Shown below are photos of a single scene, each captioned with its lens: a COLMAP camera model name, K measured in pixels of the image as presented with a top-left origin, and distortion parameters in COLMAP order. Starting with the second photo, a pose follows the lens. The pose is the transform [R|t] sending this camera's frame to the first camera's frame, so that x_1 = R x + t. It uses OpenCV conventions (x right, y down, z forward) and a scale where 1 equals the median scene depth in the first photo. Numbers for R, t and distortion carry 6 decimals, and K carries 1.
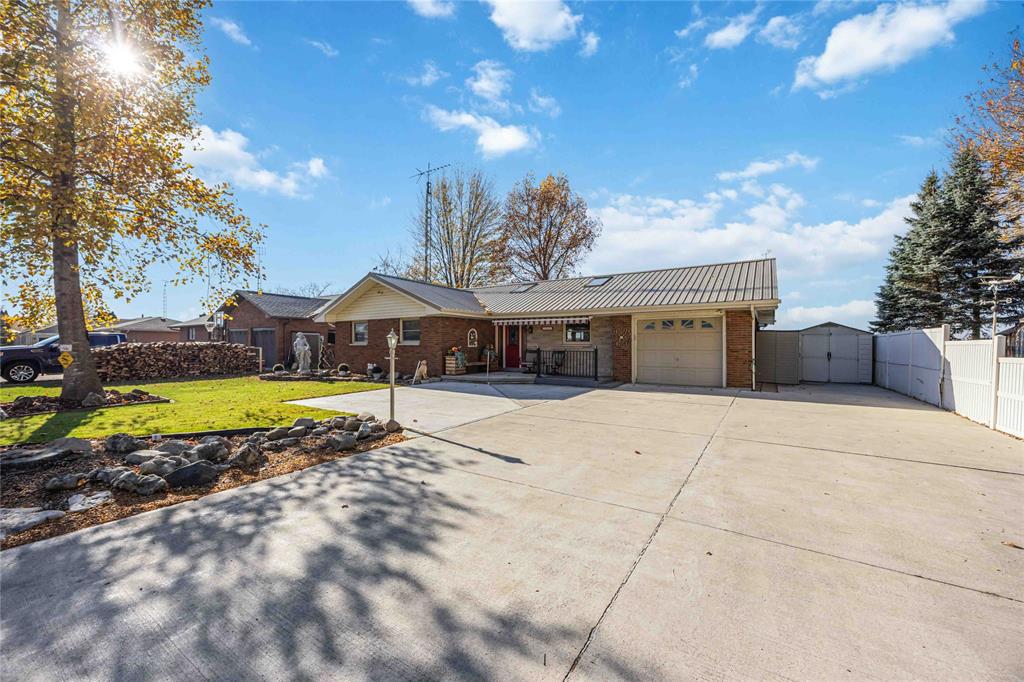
lens RADIAL K [[408.5, 0, 488.8], [0, 408.5, 341.7], [0, 0, 1]] dist [-0.000286, -0.000025]
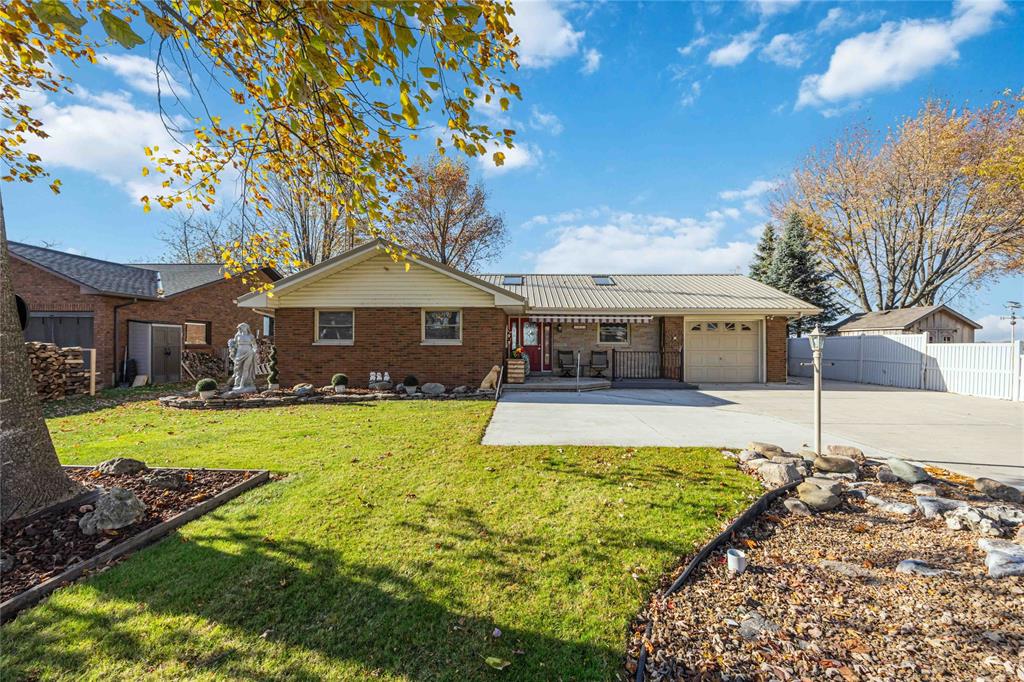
lens RADIAL K [[408.5, 0, 488.8], [0, 408.5, 341.7], [0, 0, 1]] dist [-0.000286, -0.000025]
pose [[0.840456, 0.005869, 0.541848, -0.594791], [-0.007254, 0.999974, 0.000420, 0.001400], [-0.541831, -0.004284, 0.840477, 0.387406]]
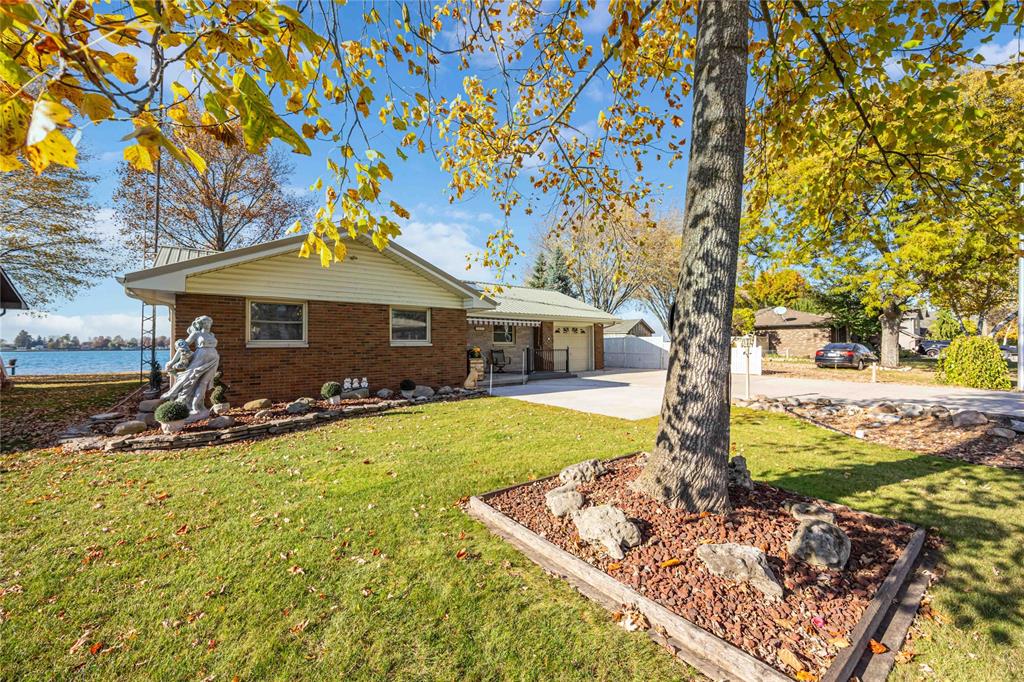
lens RADIAL K [[408.5, 0, 488.8], [0, 408.5, 341.7], [0, 0, 1]] dist [-0.000286, -0.000025]
pose [[0.317243, 0.003304, 0.948338, -0.927758], [-0.004854, 0.999986, -0.001860, 0.001838], [-0.948332, -0.004013, 0.317255, 0.748753]]
